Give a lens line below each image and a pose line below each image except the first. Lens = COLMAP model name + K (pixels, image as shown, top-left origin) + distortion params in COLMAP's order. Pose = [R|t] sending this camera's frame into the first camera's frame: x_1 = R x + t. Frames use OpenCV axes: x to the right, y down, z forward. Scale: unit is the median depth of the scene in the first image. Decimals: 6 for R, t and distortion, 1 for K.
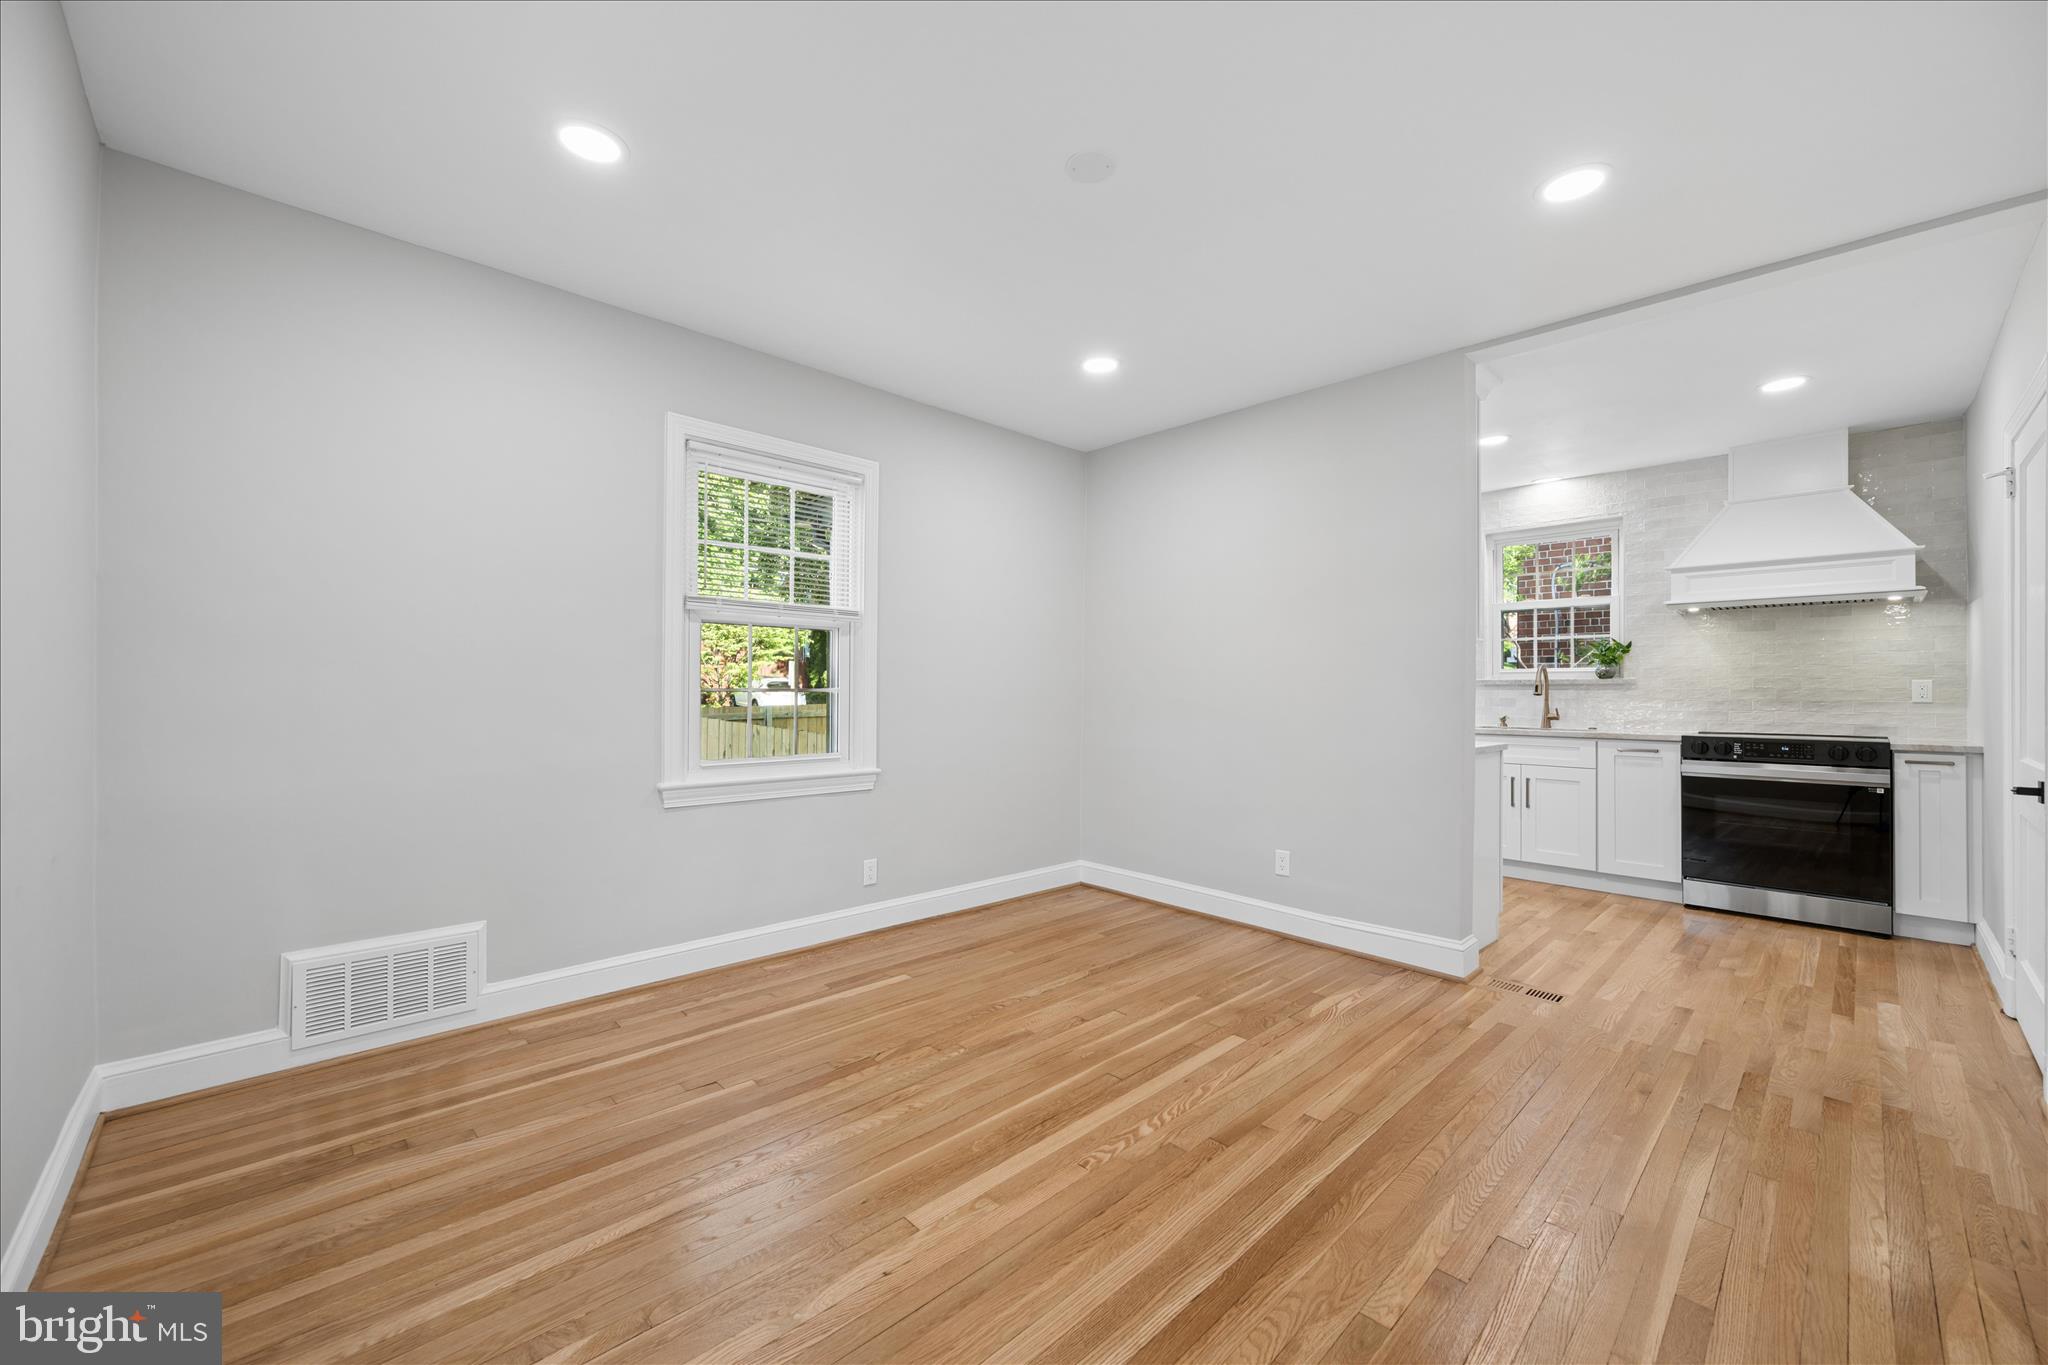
lens RADIAL K [[801.0, 0, 1026.7], [0, 801.0, 685.7], [0, 0, 1]] dist [-0.001331, -0.000130]
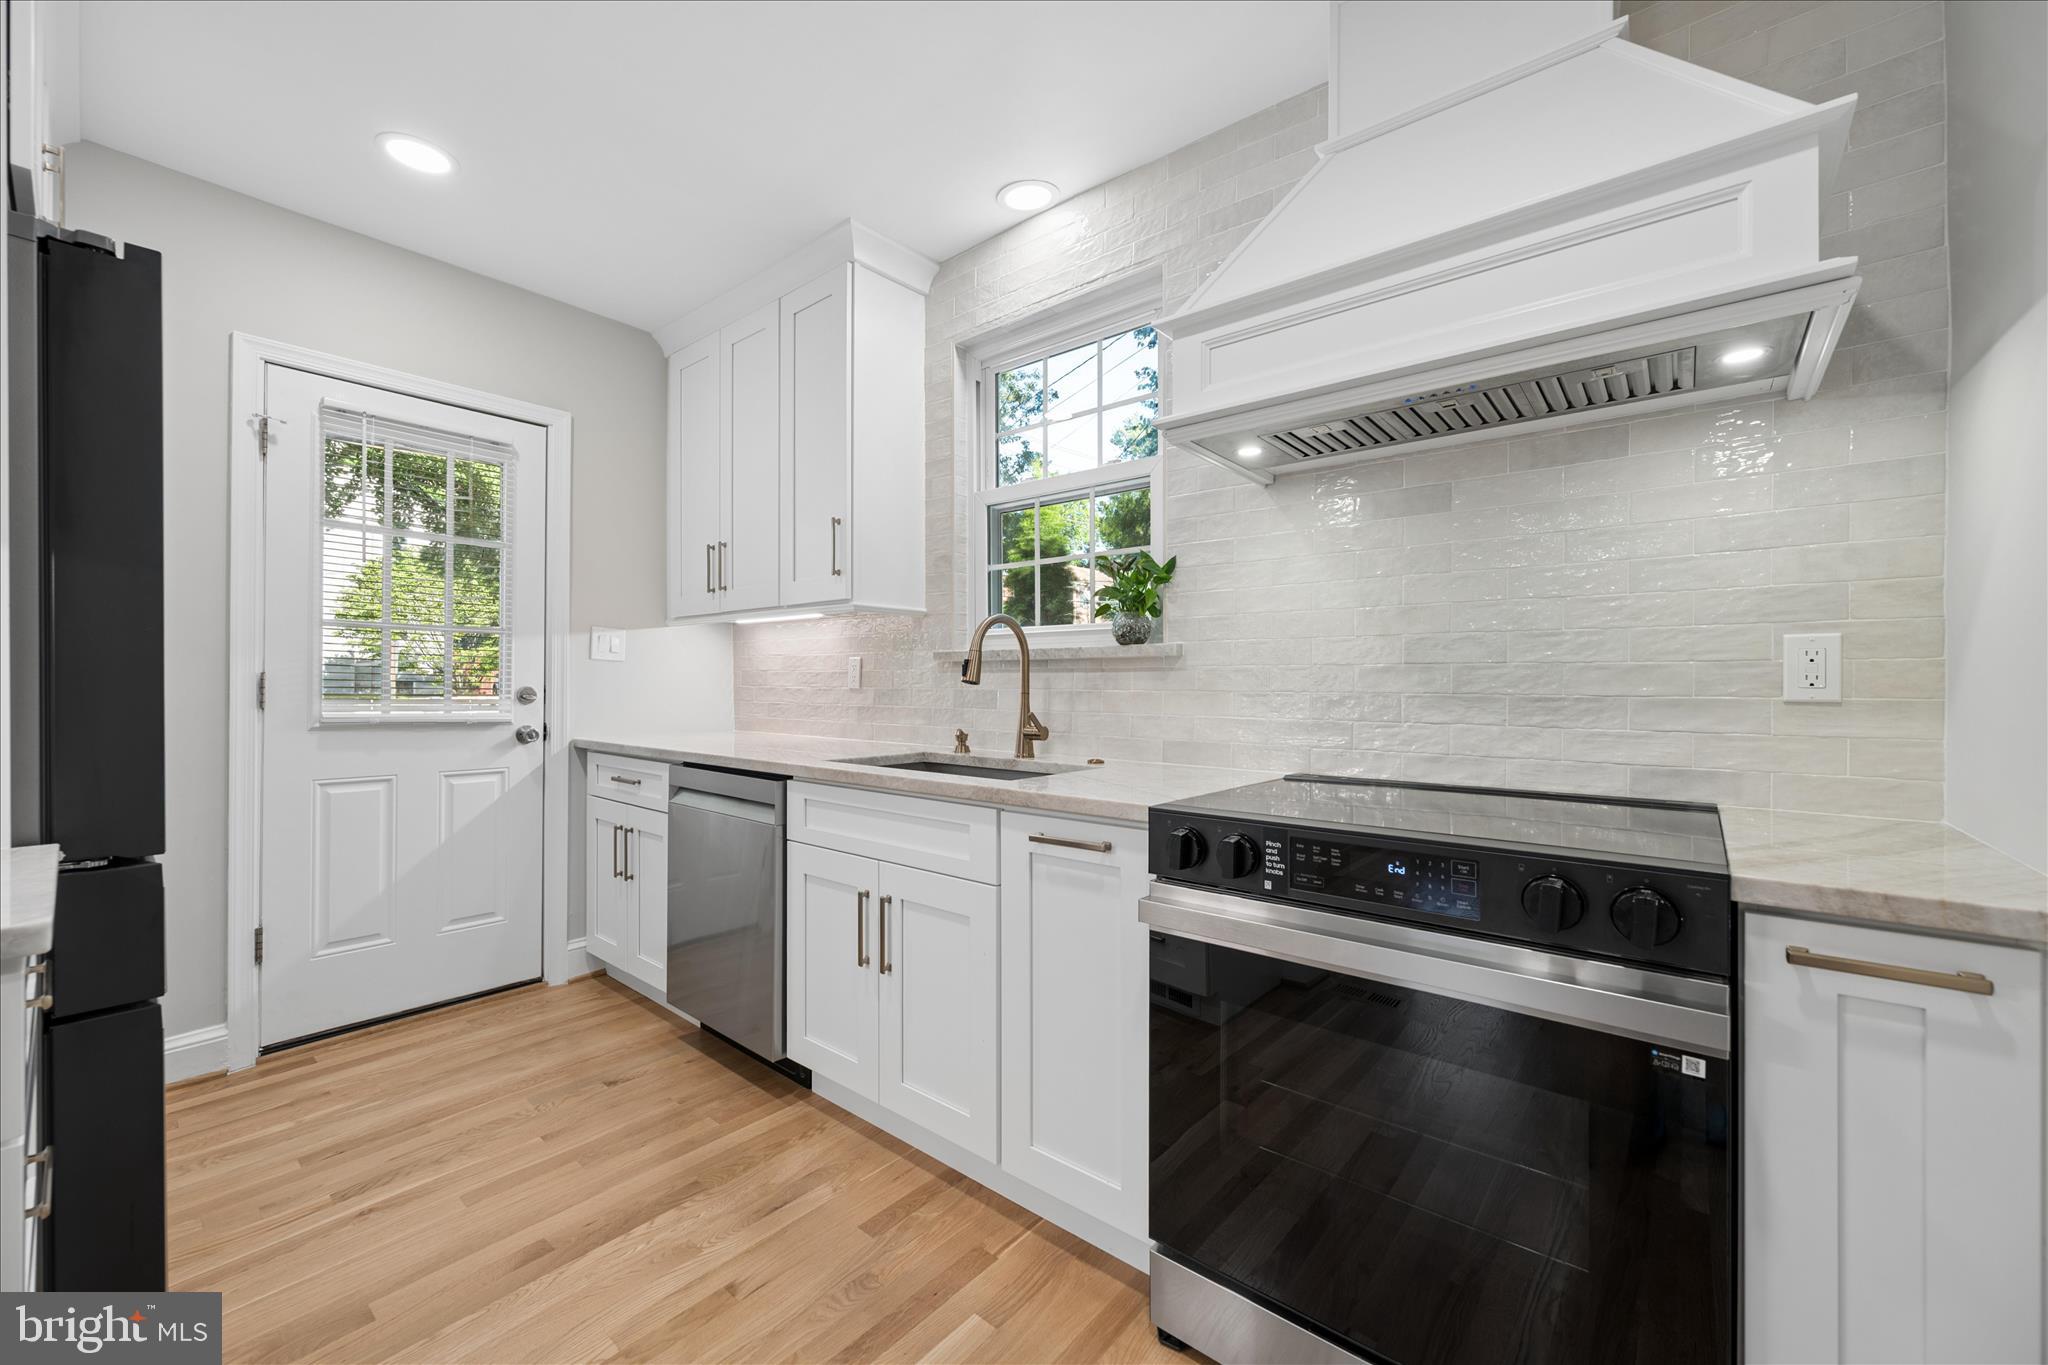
lens RADIAL K [[801.0, 0, 1026.7], [0, 801.0, 685.7], [0, 0, 1]] dist [-0.001331, -0.000130]
pose [[0.993026, -0.004836, 0.117797, 0.872974], [0.003306, 0.999908, 0.013181, 0.010332], [-0.117849, -0.012699, 0.992950, 0.816364]]
